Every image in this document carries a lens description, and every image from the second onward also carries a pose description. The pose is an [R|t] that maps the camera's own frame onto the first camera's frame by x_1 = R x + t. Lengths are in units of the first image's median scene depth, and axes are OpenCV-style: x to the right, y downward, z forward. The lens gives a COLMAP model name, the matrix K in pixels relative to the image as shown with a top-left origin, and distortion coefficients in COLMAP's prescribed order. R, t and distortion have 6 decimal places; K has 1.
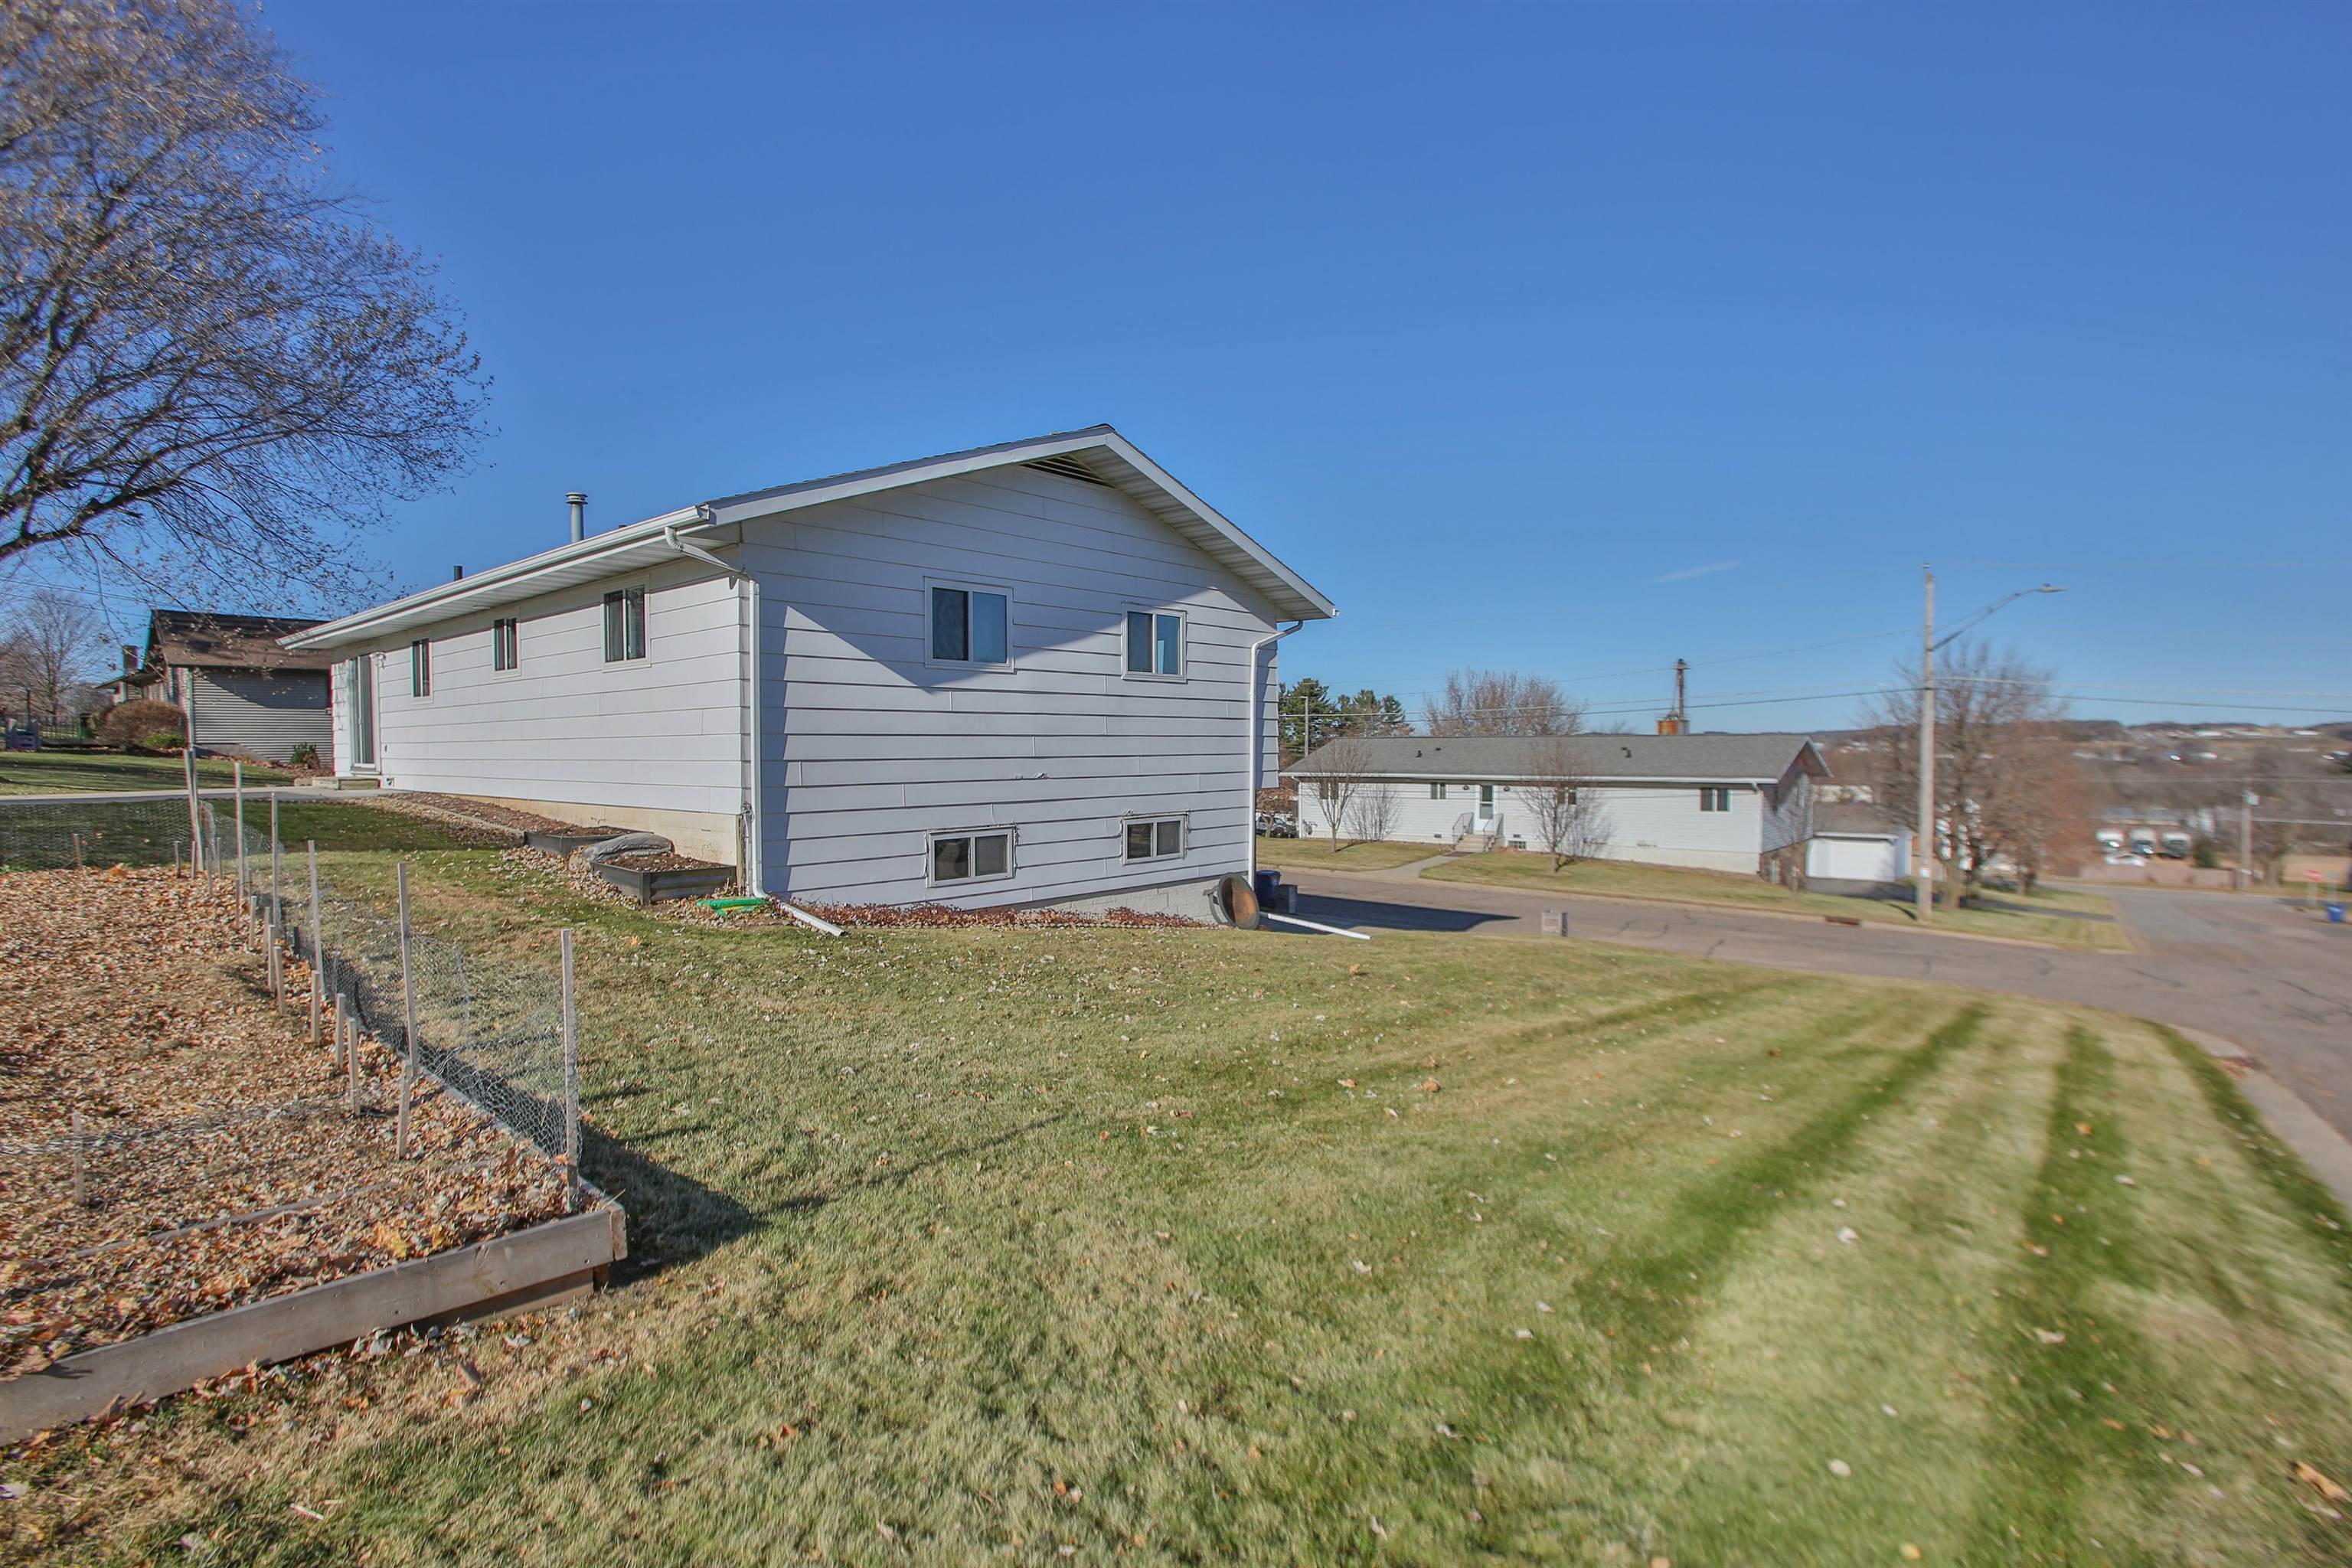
lens RADIAL K [[1145.9, 0, 1157.1], [0, 1145.9, 780.6], [0, 0, 1]] dist [-0.064005, 0.028924]
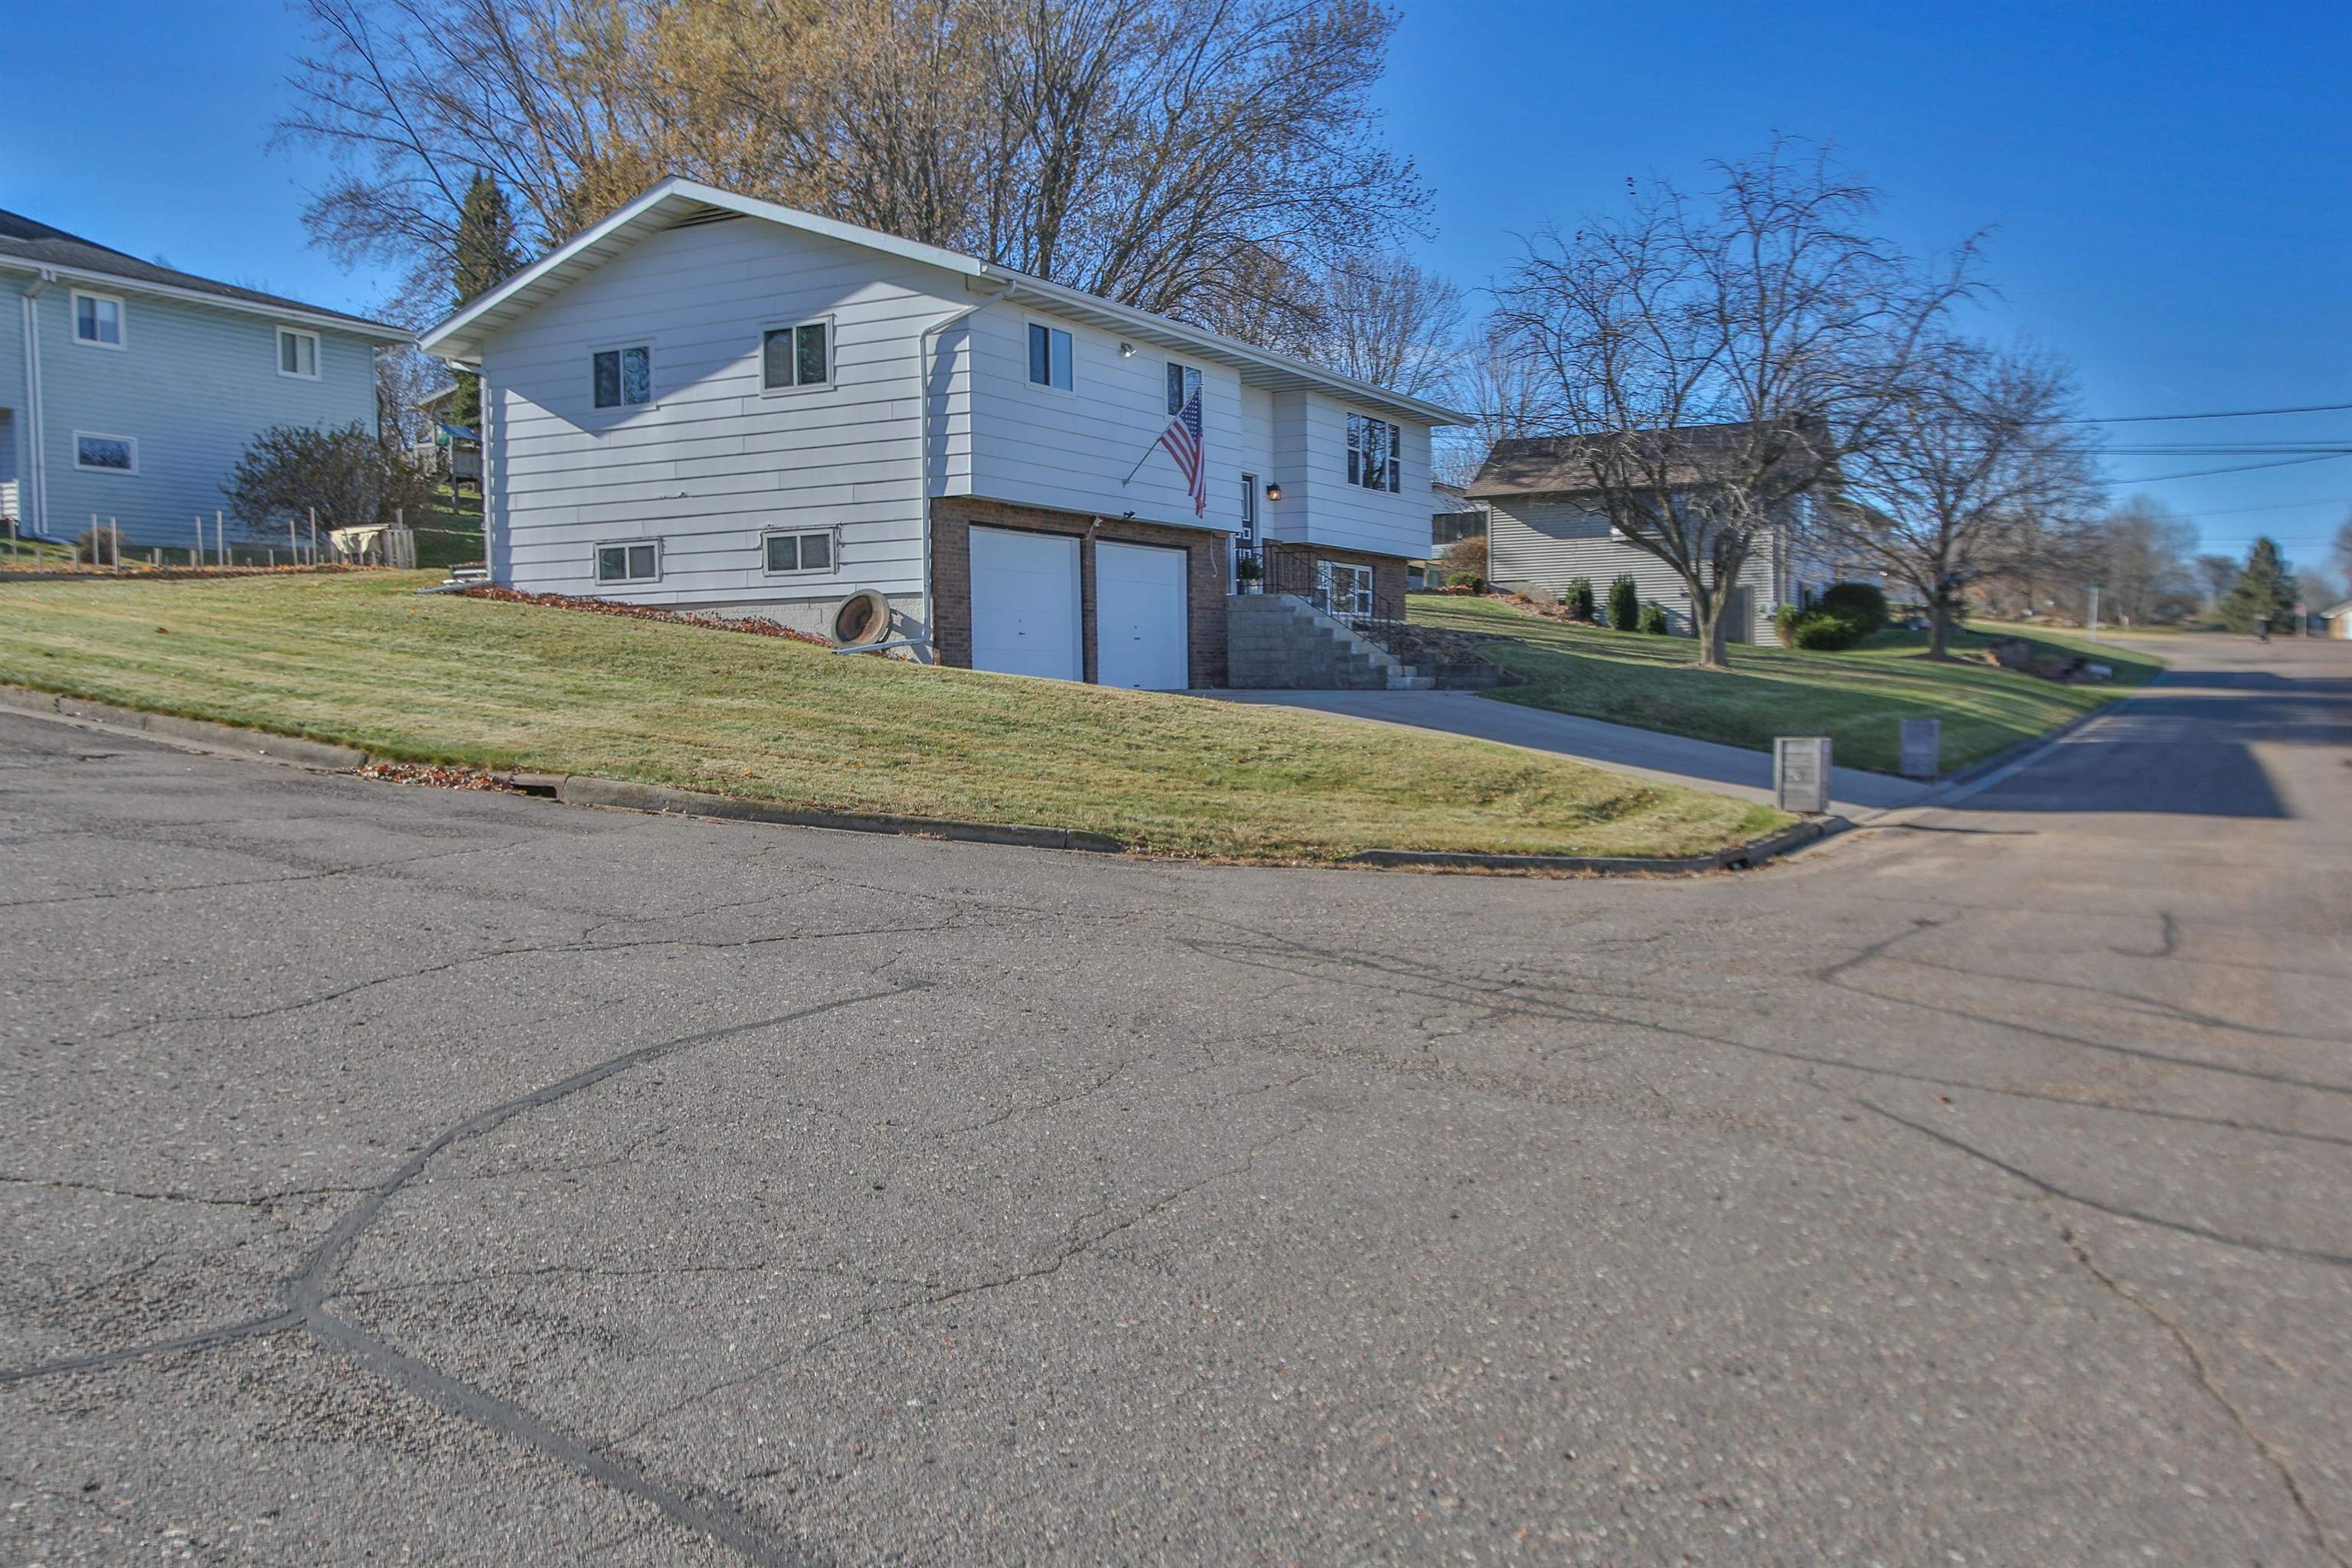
lens RADIAL K [[2025.8, 0, 1168.2], [0, 2025.8, 783.4], [0, 0, 1]] dist [0.017987, 0.014383]
pose [[0.204752, 0.042828, -0.977876, 3.039773], [-0.017647, 0.999041, 0.040060, 0.295973], [0.978655, 0.009054, 0.205312, 1.600991]]
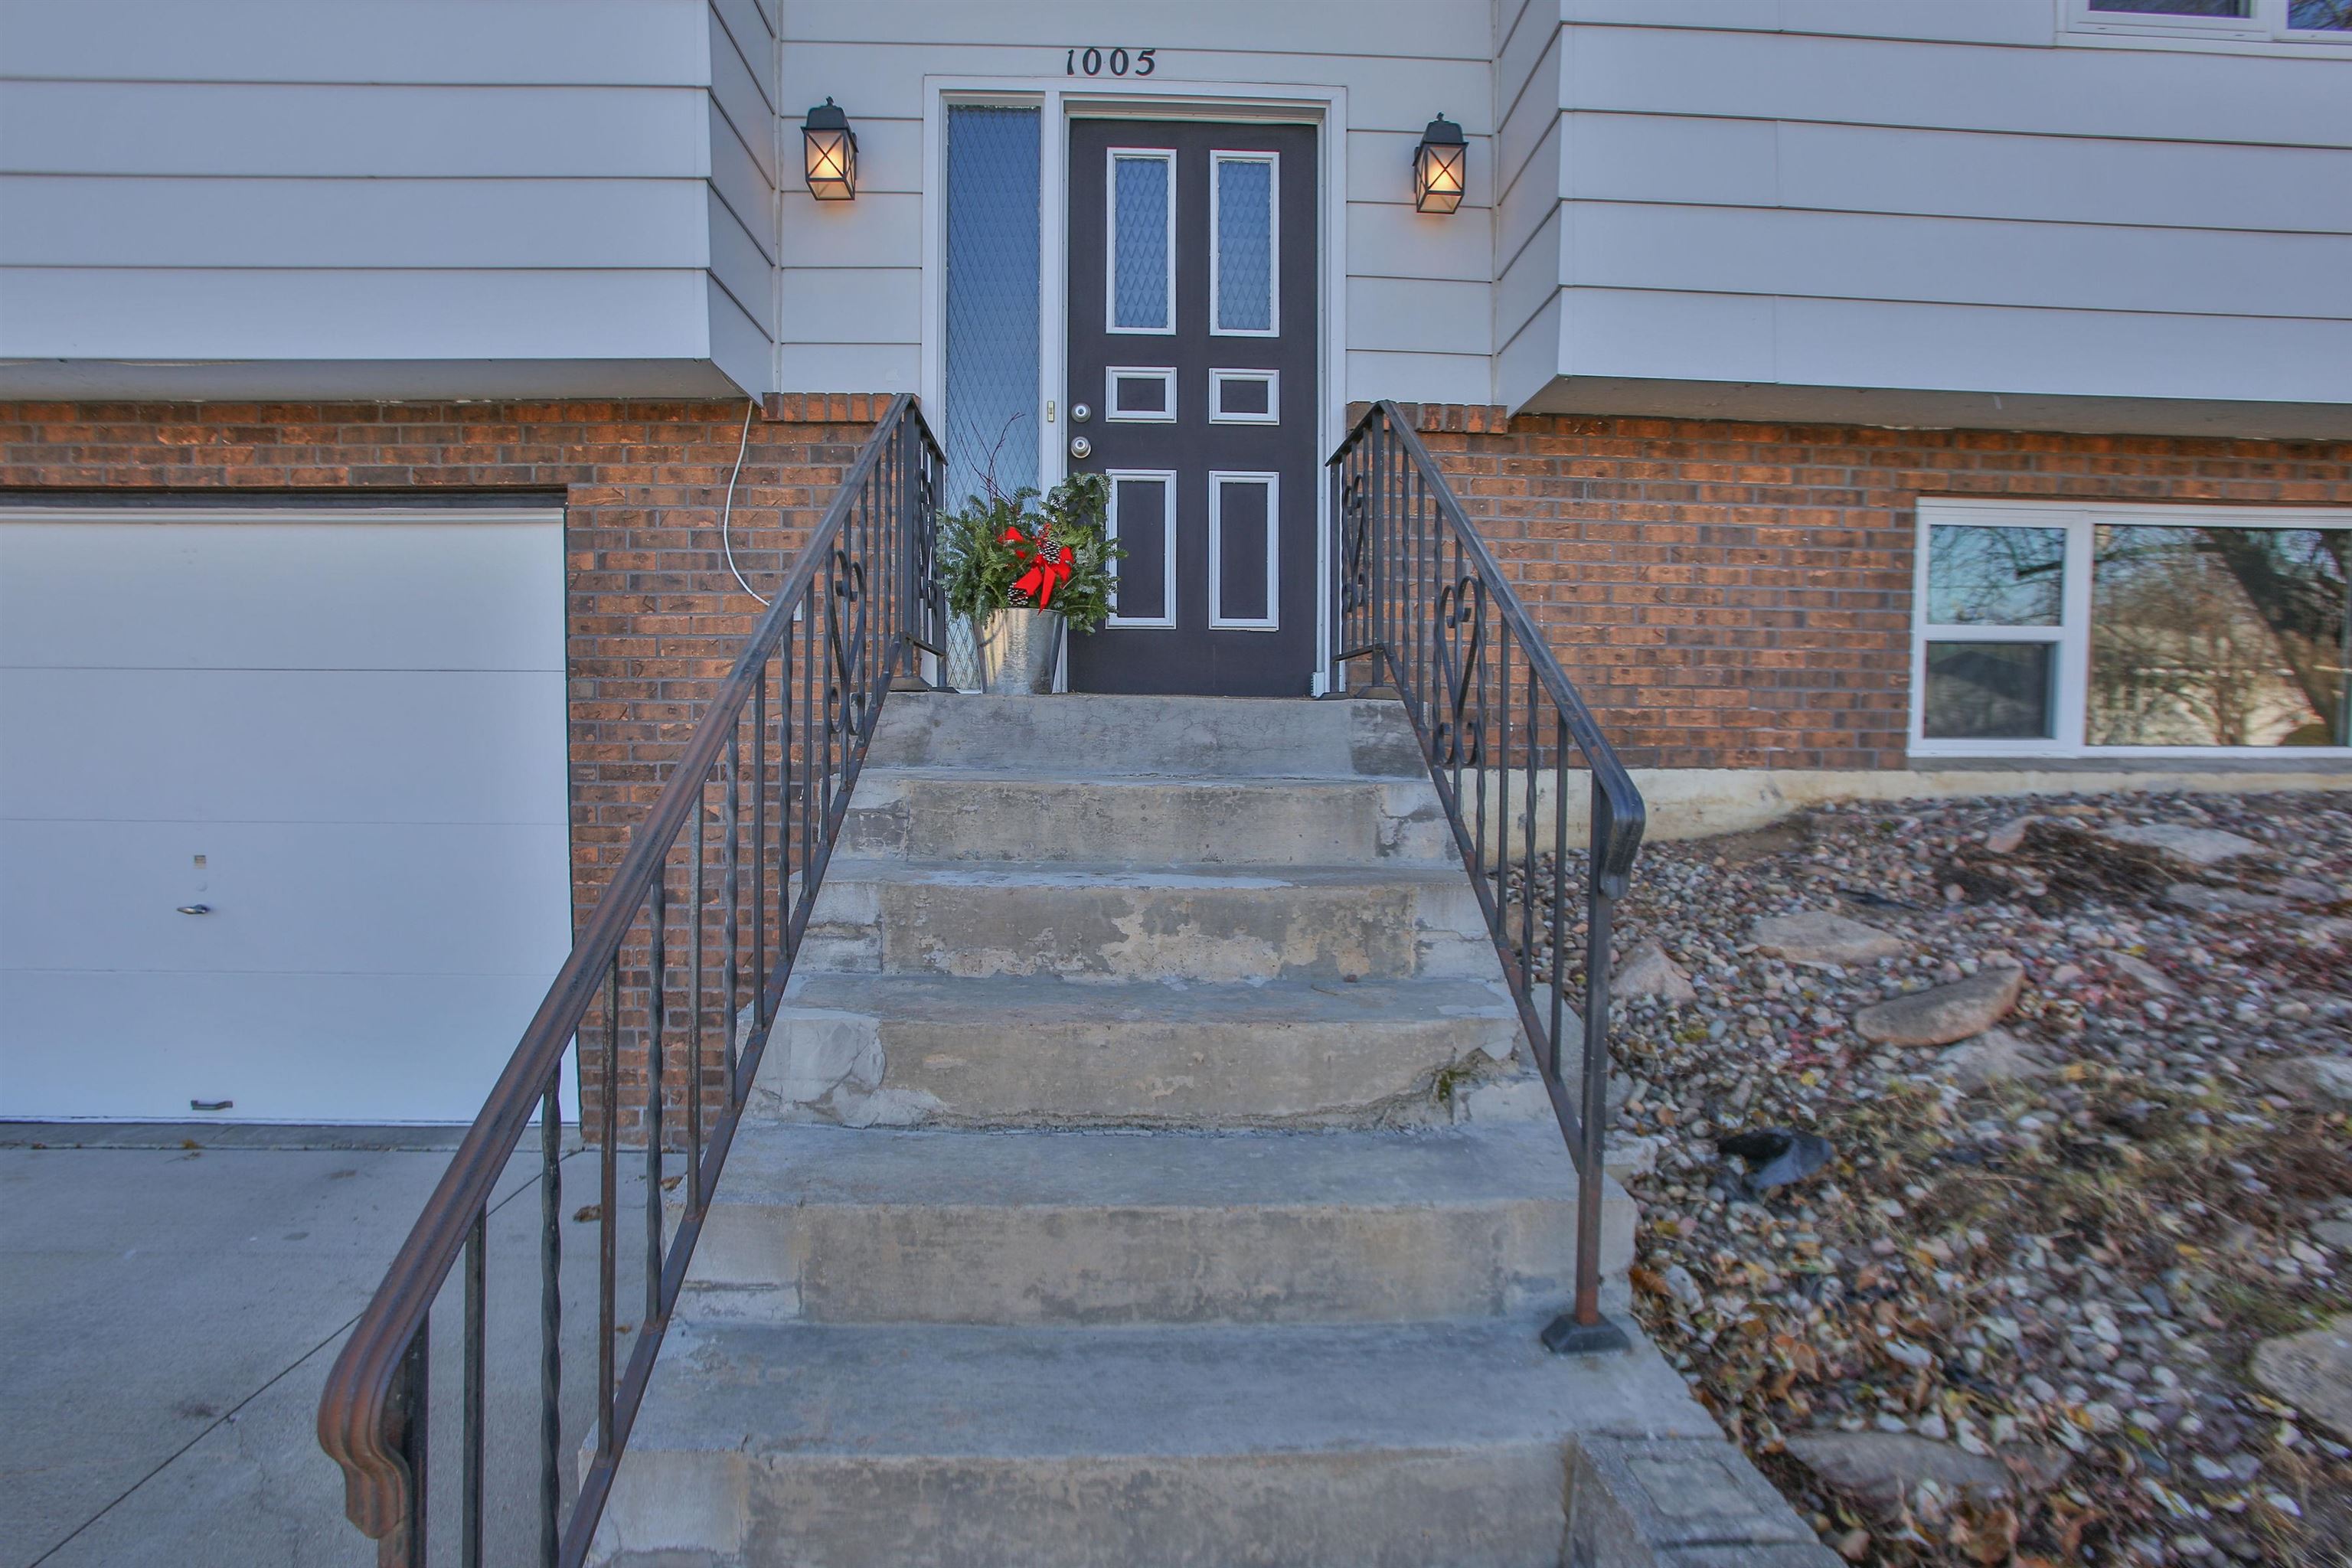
lens RADIAL K [[1145.9, 0, 1180.9], [0, 1145.9, 781.9], [0, 0, 1]] dist [-0.064005, 0.028924]
pose [[-0.732766, 0.058292, -0.677980, -0.276107], [-0.023641, 0.993542, 0.110976, 0.084244], [0.680070, 0.097348, -0.726655, 2.825034]]
